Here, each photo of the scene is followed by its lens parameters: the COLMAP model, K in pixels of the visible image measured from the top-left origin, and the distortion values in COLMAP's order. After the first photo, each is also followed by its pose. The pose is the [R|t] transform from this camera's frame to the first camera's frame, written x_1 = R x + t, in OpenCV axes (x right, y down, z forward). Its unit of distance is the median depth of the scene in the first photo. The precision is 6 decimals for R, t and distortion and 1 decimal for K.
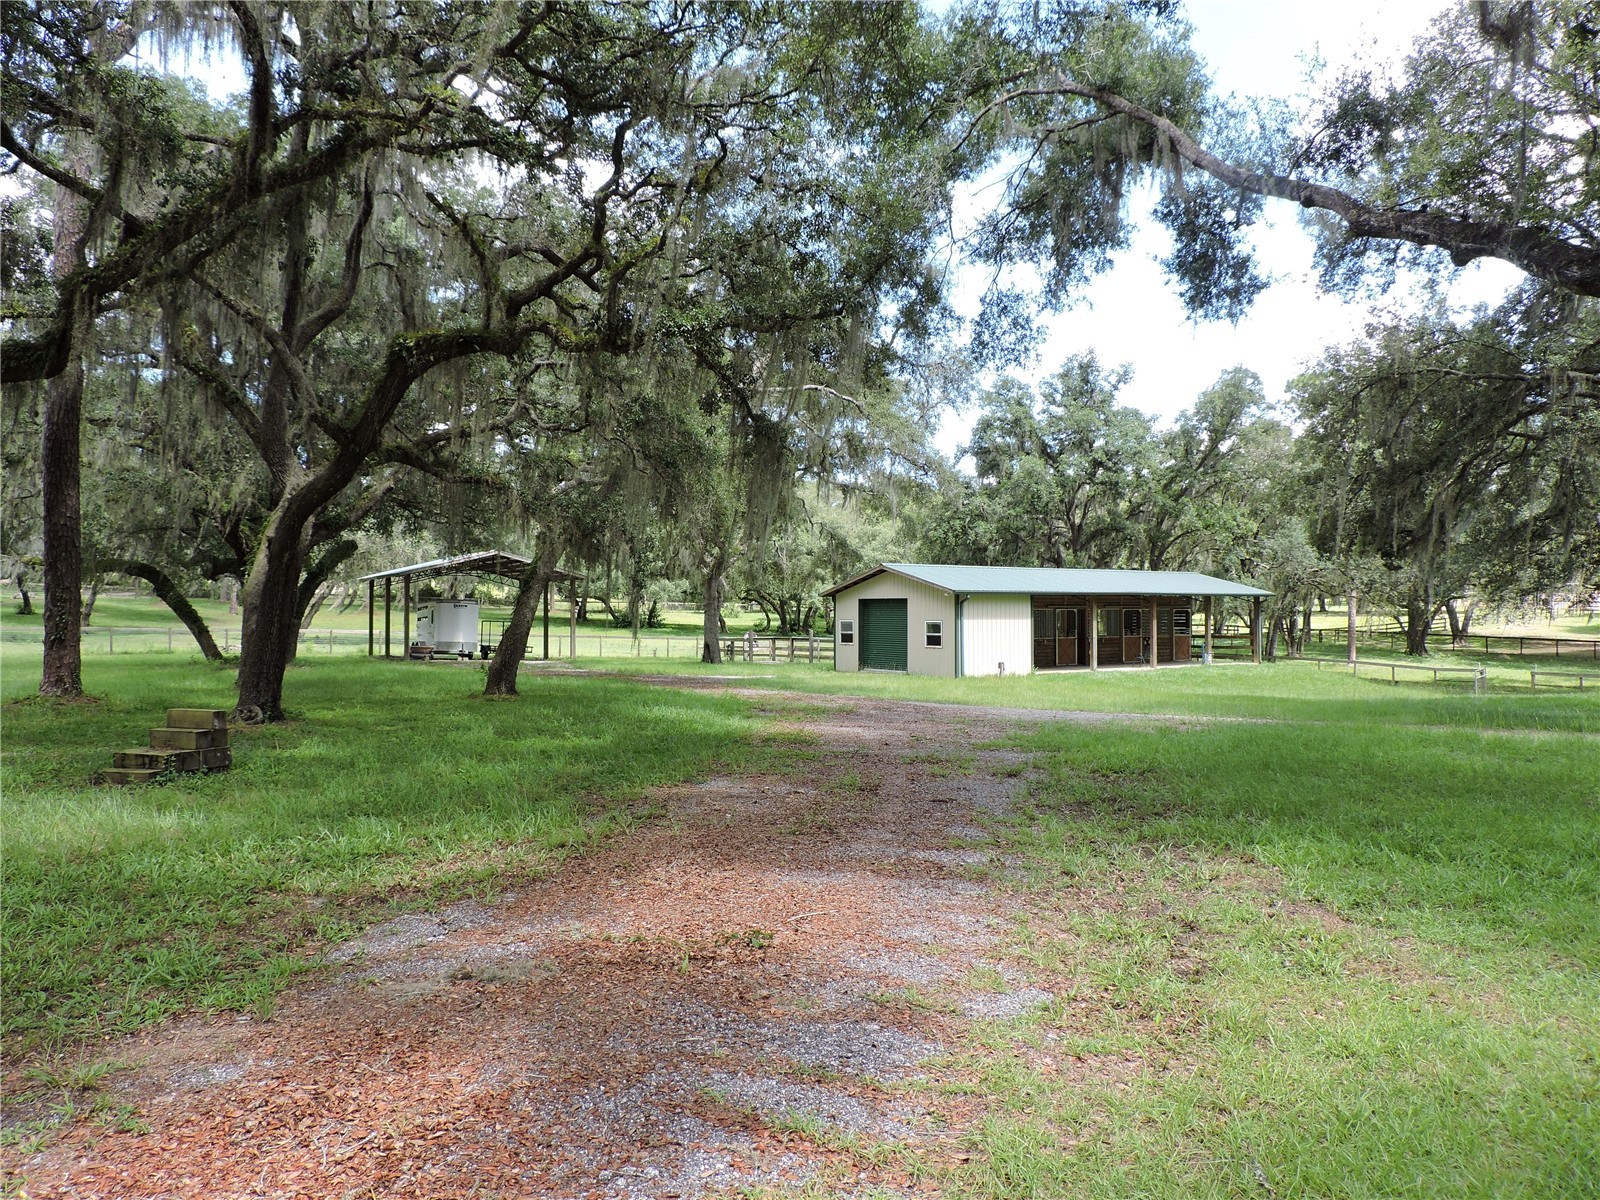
lens RADIAL K [[1142.5, 0, 796.7], [0, 1142.5, 606.6], [0, 0, 1]] dist [-0.008428, -0.001280]
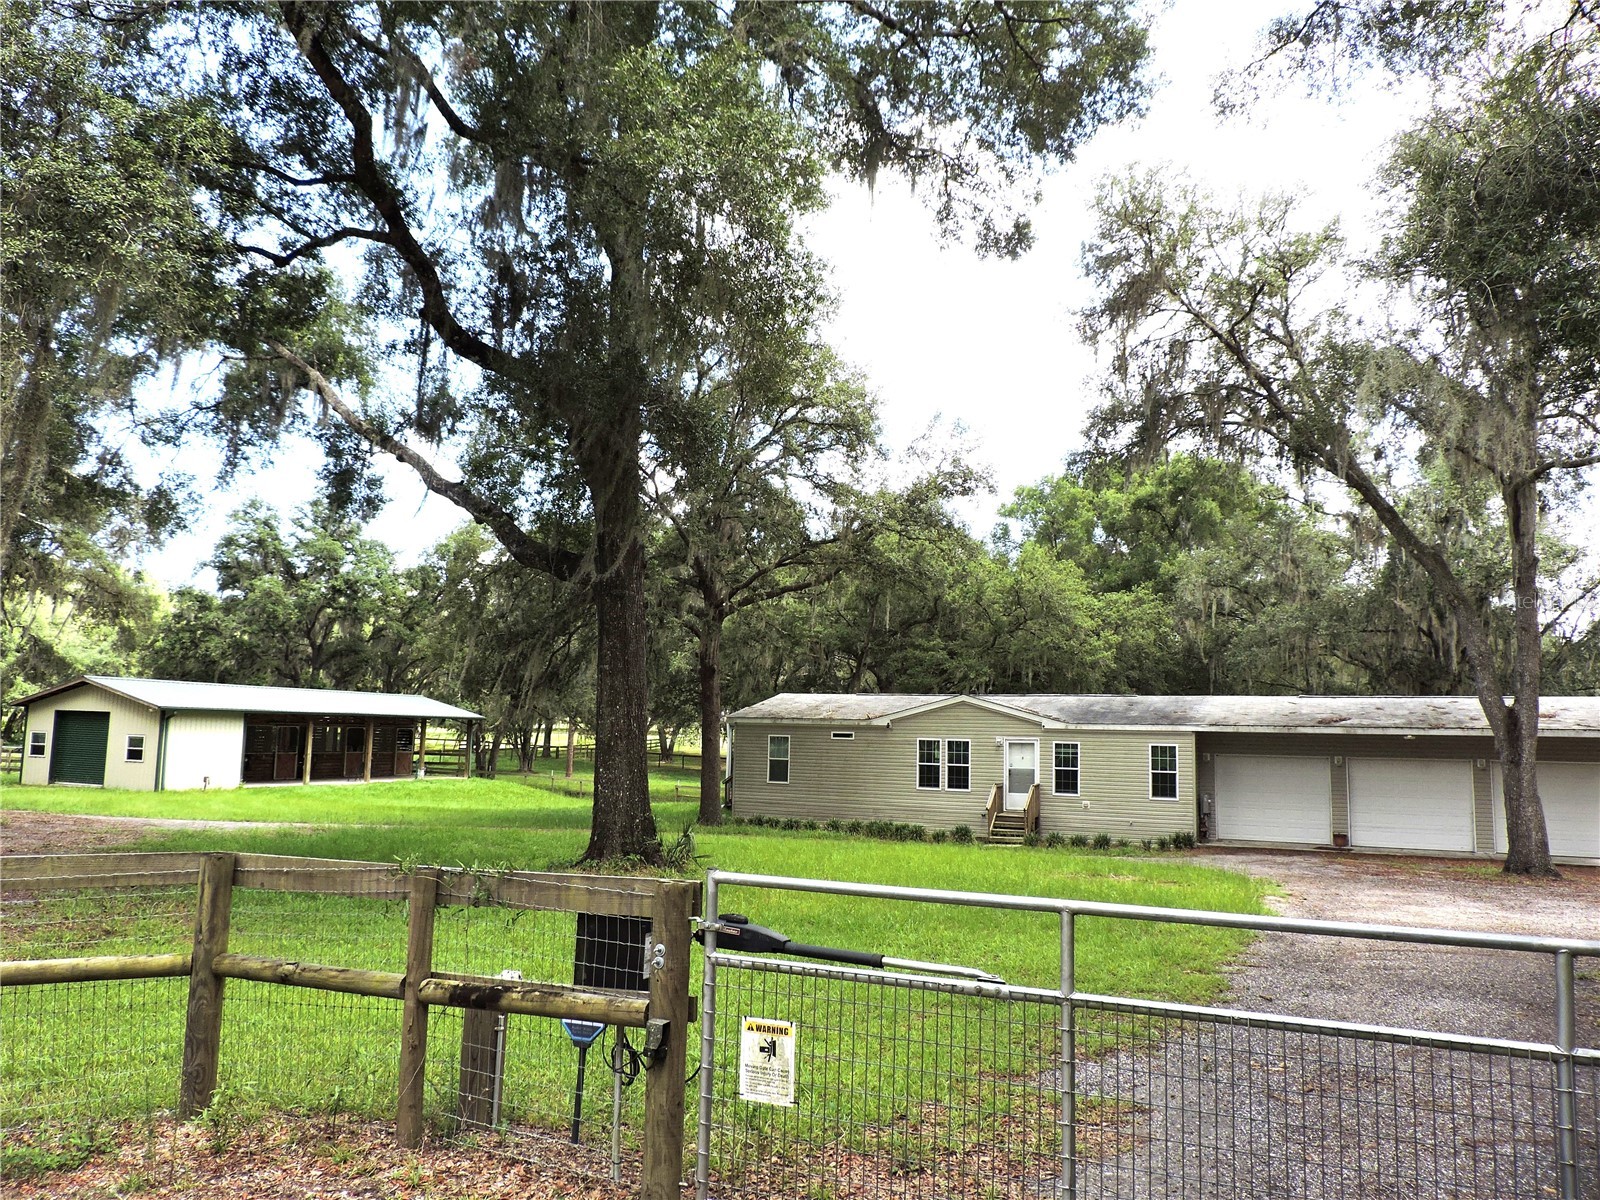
lens RADIAL K [[1142.5, 0, 796.7], [0, 1142.5, 606.6], [0, 0, 1]] dist [-0.008428, -0.001280]
pose [[0.823513, 0.086064, 0.560731, 0.022776], [-0.030617, 0.993727, -0.107557, -0.009205], [-0.566471, 0.071407, 0.820982, -0.155565]]
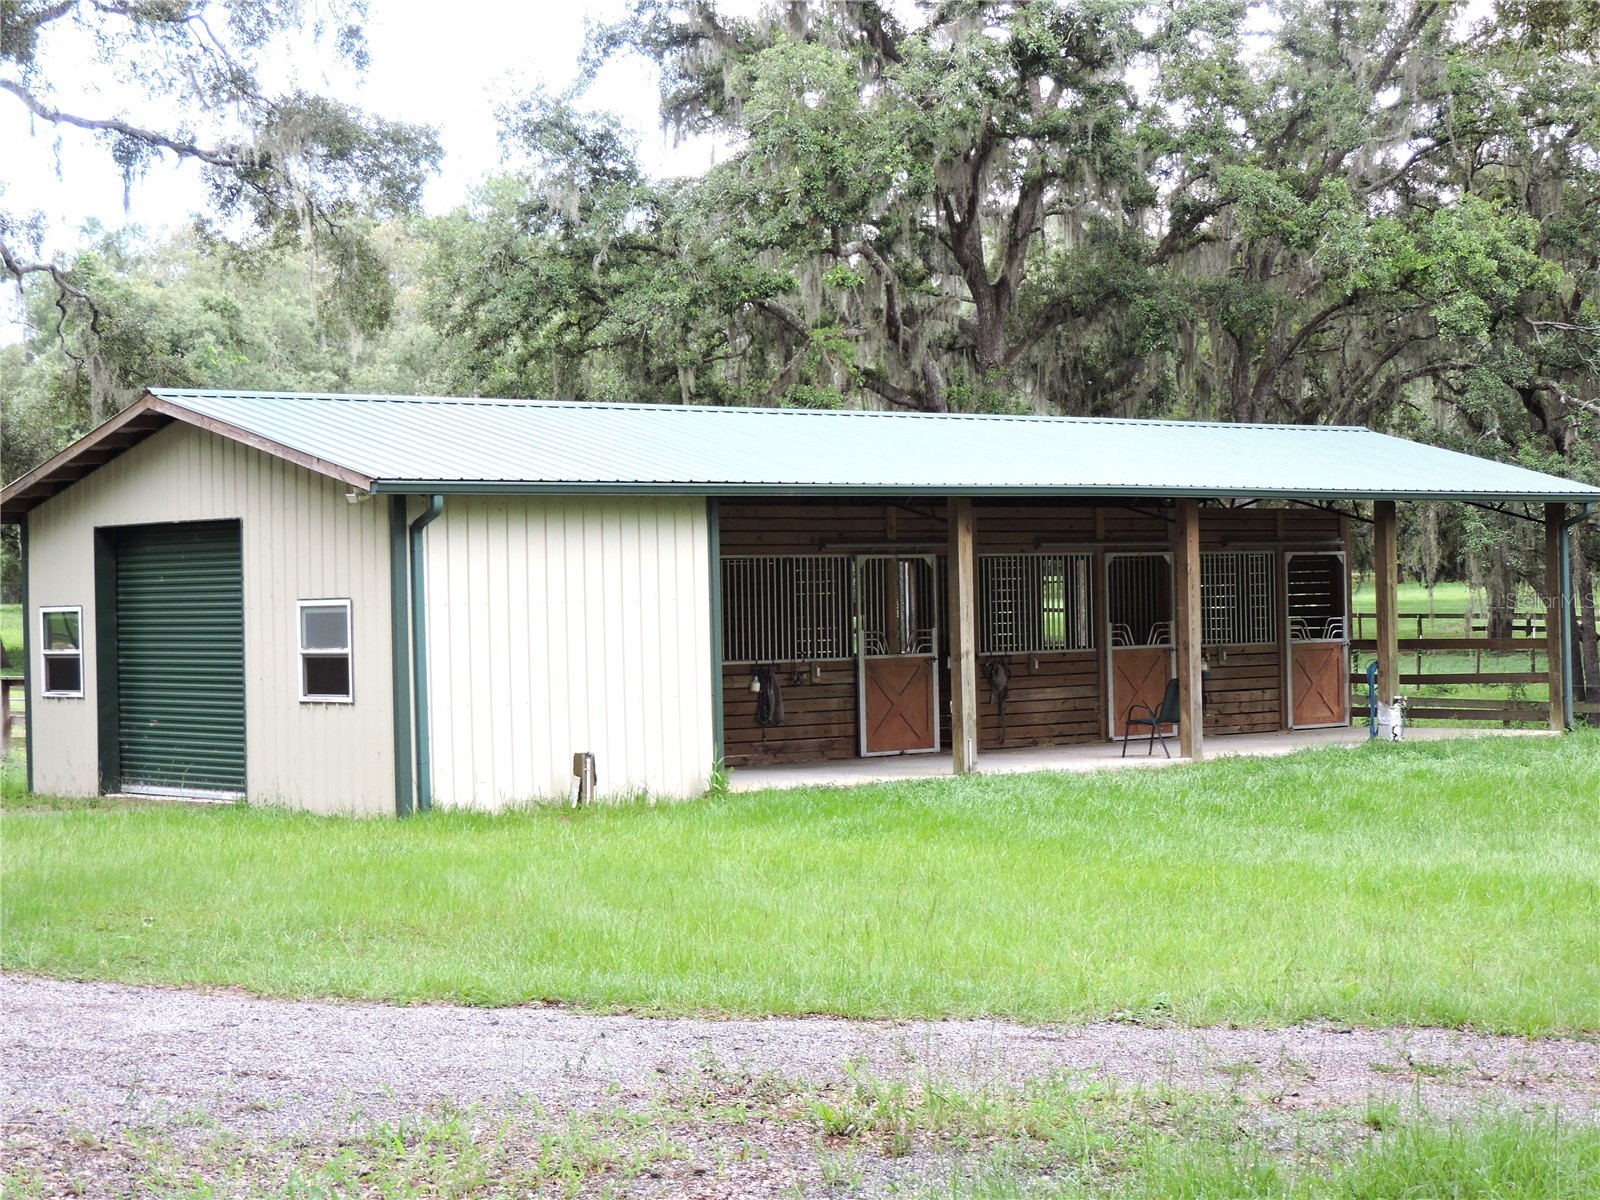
lens RADIAL K [[3198.0, 0, 800.0], [0, 3198.0, 600.0], [0, 0, 1]] dist [0.056022, 0.137319]
pose [[0.992165, -0.020900, 0.123173, 0.122626], [0.020651, 0.999781, 0.003301, 0.011075], [-0.123215, -0.000732, 0.992380, 0.235055]]
